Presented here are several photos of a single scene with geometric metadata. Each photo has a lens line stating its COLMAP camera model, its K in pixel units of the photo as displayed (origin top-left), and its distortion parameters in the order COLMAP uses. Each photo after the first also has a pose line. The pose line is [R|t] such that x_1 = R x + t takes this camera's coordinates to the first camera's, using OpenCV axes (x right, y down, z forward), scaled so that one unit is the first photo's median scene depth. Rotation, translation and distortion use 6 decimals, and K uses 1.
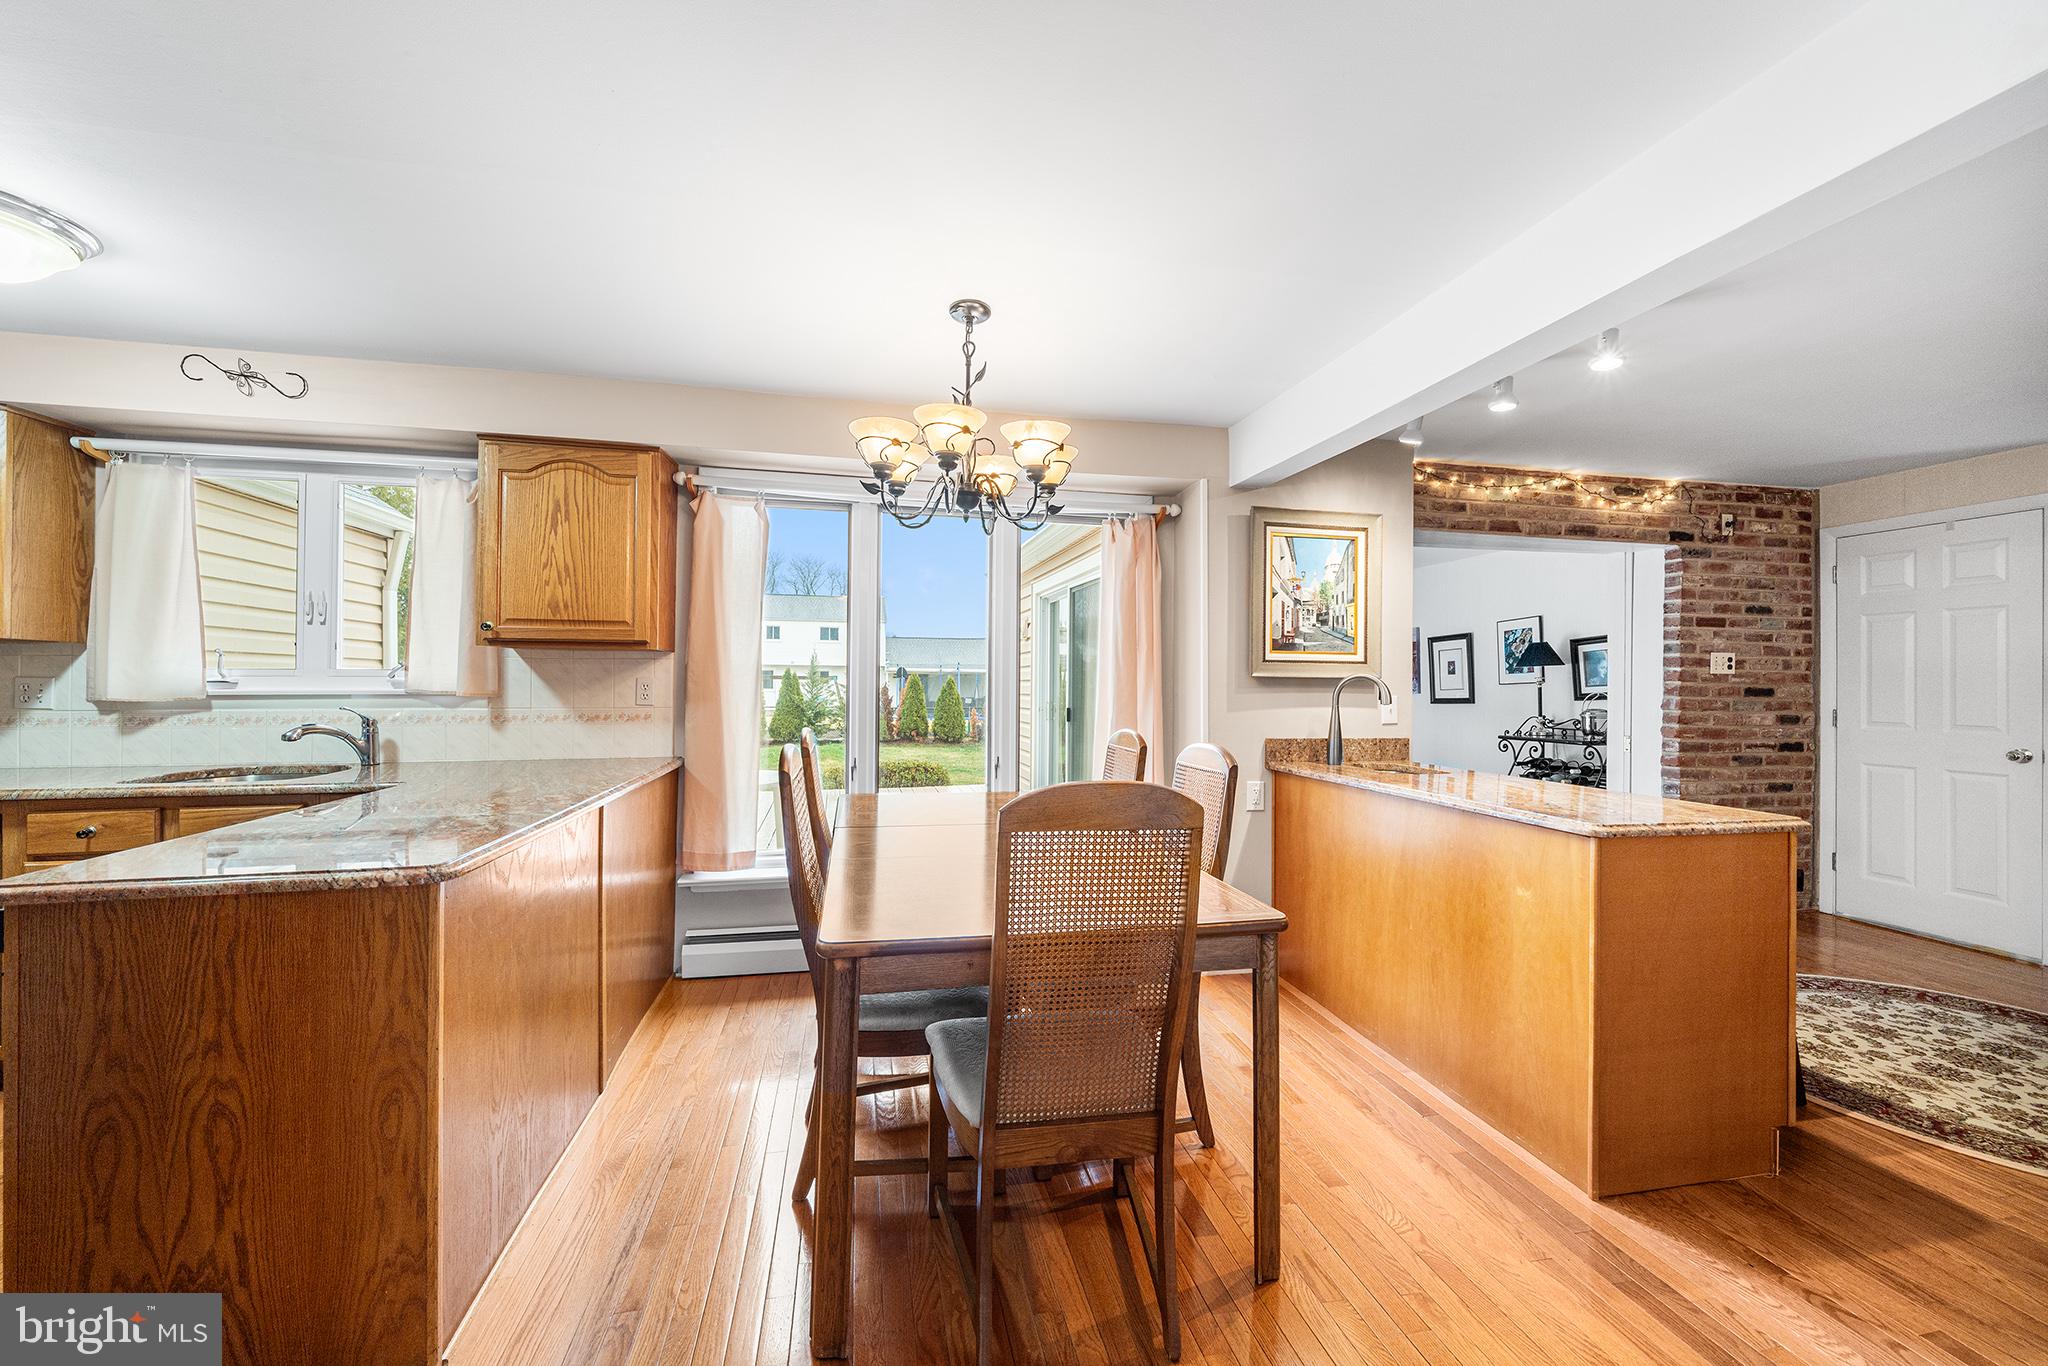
lens RADIAL K [[782.0, 0, 1018.4], [0, 782.0, 676.8], [0, 0, 1]] dist [-0.004252, 0.000066]
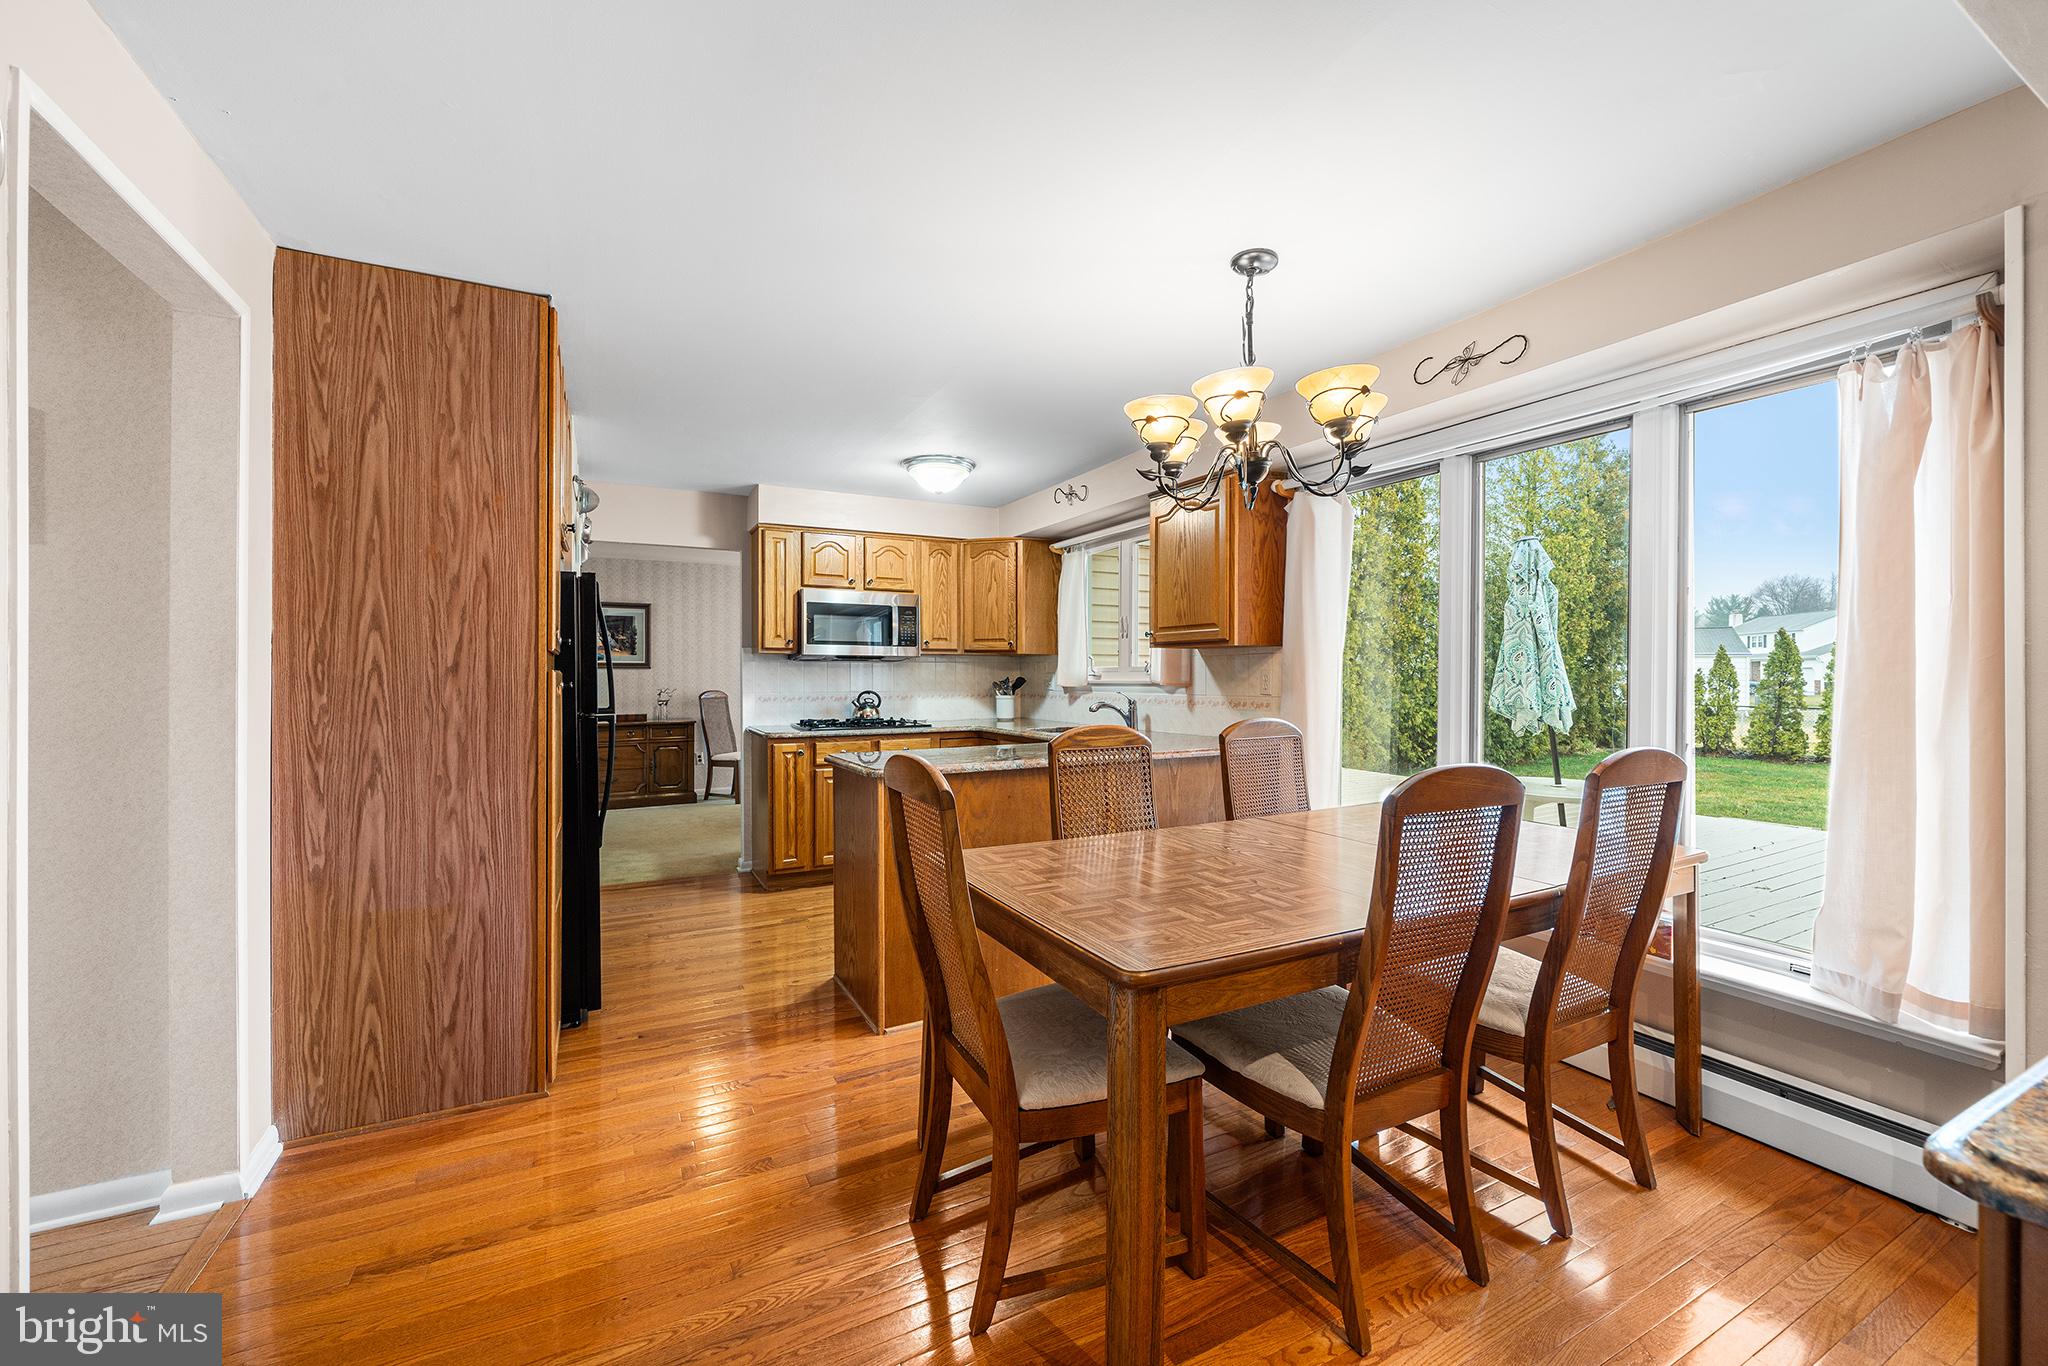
lens RADIAL K [[808.9, 0, 1014.4], [0, 808.9, 684.6], [0, 0, 1]] dist [-0.002536, -0.000443]
pose [[0.263117, 0.005675, -0.964747, 0.512166], [0.009370, 0.999921, 0.008437, 0.007916], [0.964718, -0.011260, 0.263043, 0.320466]]
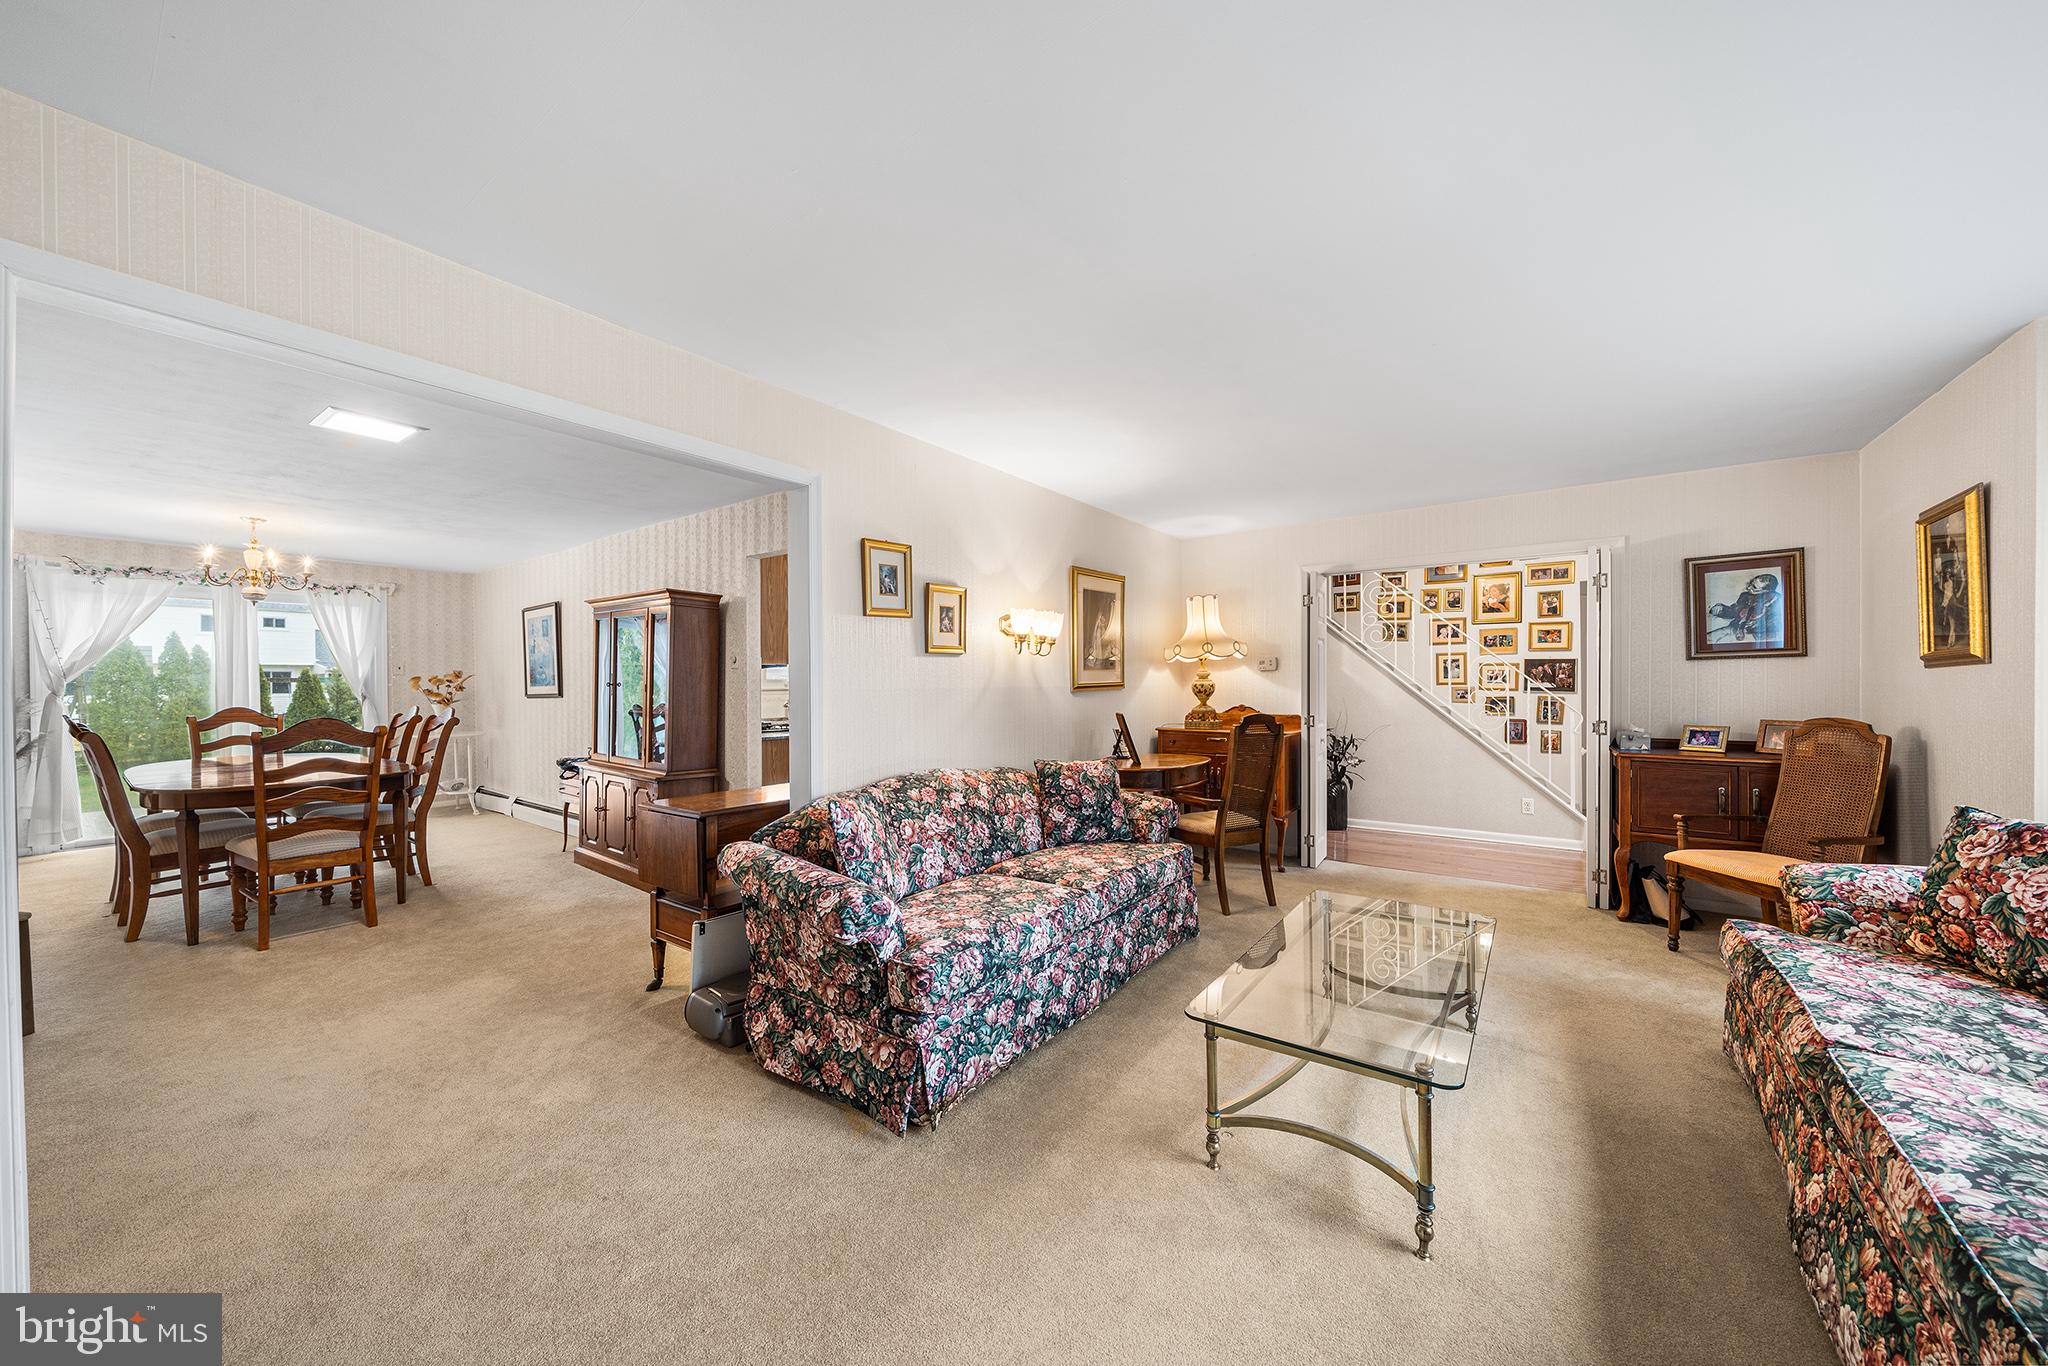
lens RADIAL K [[720.9, 0, 1030.7], [0, 720.9, 686.4], [0, 0, 1]] dist [-0.006711, -0.000060]
pose [[0.731636, -0.011082, 0.681606, -1.562529], [0.000925, 0.999883, 0.015264, -0.018298], [-0.681695, -0.010537, 0.731560, -1.035822]]
